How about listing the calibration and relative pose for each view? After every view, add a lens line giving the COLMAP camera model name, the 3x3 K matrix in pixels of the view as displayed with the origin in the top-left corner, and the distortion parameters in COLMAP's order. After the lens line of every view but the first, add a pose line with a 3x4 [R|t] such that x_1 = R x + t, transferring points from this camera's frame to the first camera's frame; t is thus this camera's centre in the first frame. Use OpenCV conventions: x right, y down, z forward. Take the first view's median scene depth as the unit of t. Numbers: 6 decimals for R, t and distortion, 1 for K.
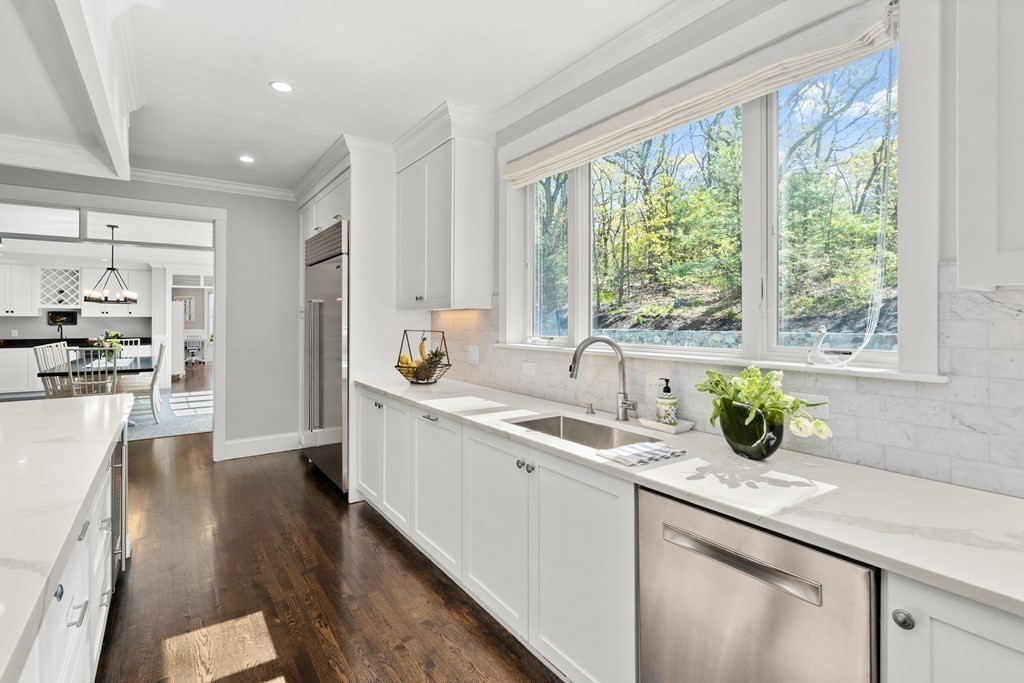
lens RADIAL K [[486.2, 0, 510.6], [0, 486.2, 318.3], [0, 0, 1]] dist [0.000134, 0.000252]
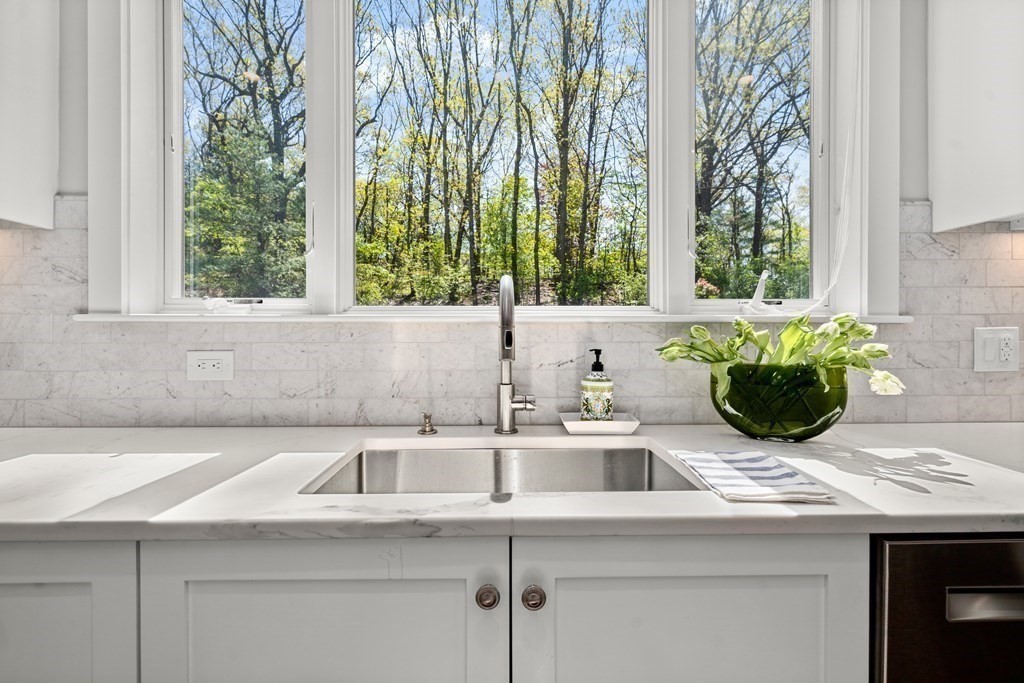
lens RADIAL K [[478.9, 0, 518.3], [0, 478.9, 333.7], [0, 0, 1]] dist [-0.000681, 0.000012]
pose [[0.557904, -0.006409, 0.829880, -0.222921], [-0.001552, 0.999960, 0.008766, 0.091536], [-0.829904, -0.006179, 0.557872, 0.685903]]
